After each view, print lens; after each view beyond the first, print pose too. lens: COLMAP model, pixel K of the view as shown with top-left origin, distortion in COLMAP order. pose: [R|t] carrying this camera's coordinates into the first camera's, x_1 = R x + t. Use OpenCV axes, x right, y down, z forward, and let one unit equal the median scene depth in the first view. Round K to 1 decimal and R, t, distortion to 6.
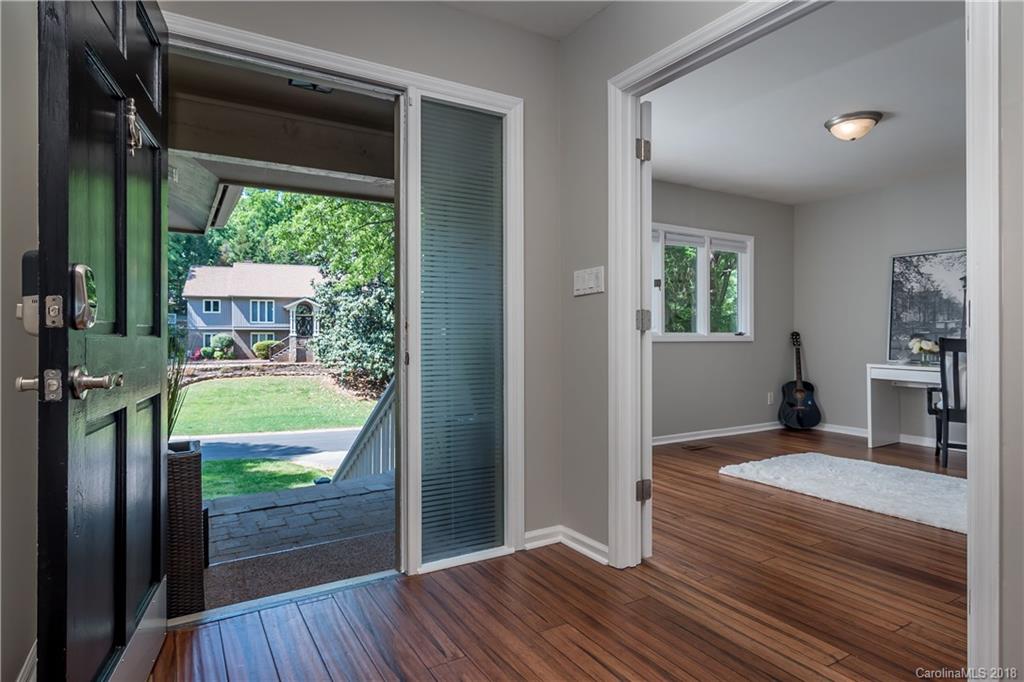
lens RADIAL K [[554.5, 0, 519.0], [0, 554.5, 336.2], [0, 0, 1]] dist [-0.001364, 0.000834]
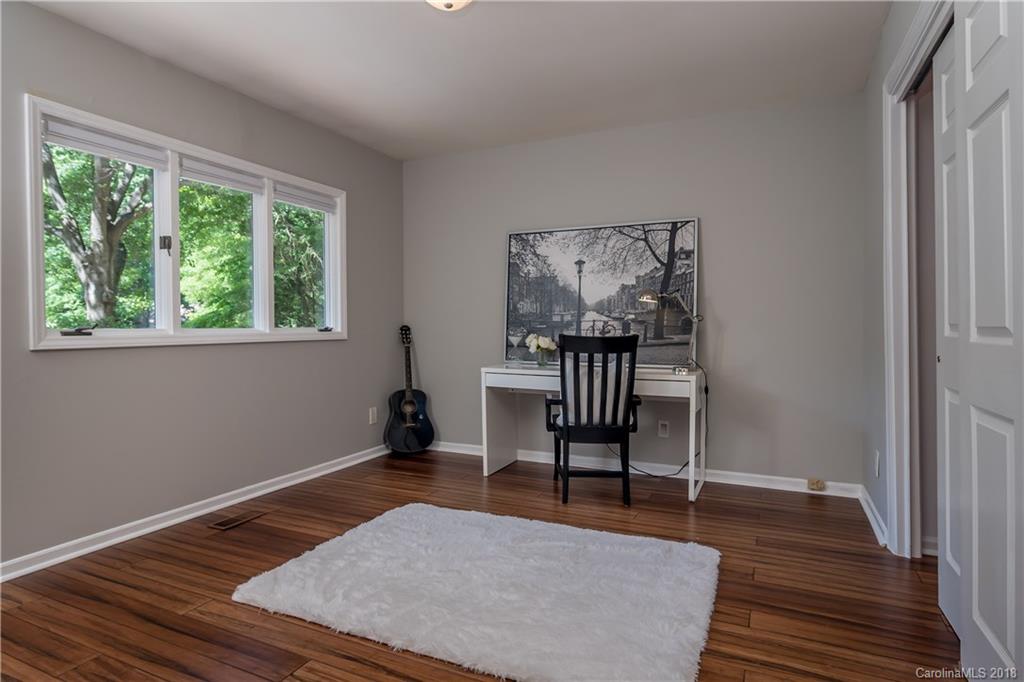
lens RADIAL K [[554.5, 0, 511.2], [0, 554.5, 332.7], [0, 0, 1]] dist [-0.001364, 0.000834]
pose [[0.830646, -0.012601, 0.556659, 0.226053], [0.006423, 0.999894, 0.013050, -0.007947], [-0.556764, -0.007265, 0.830639, 0.326521]]
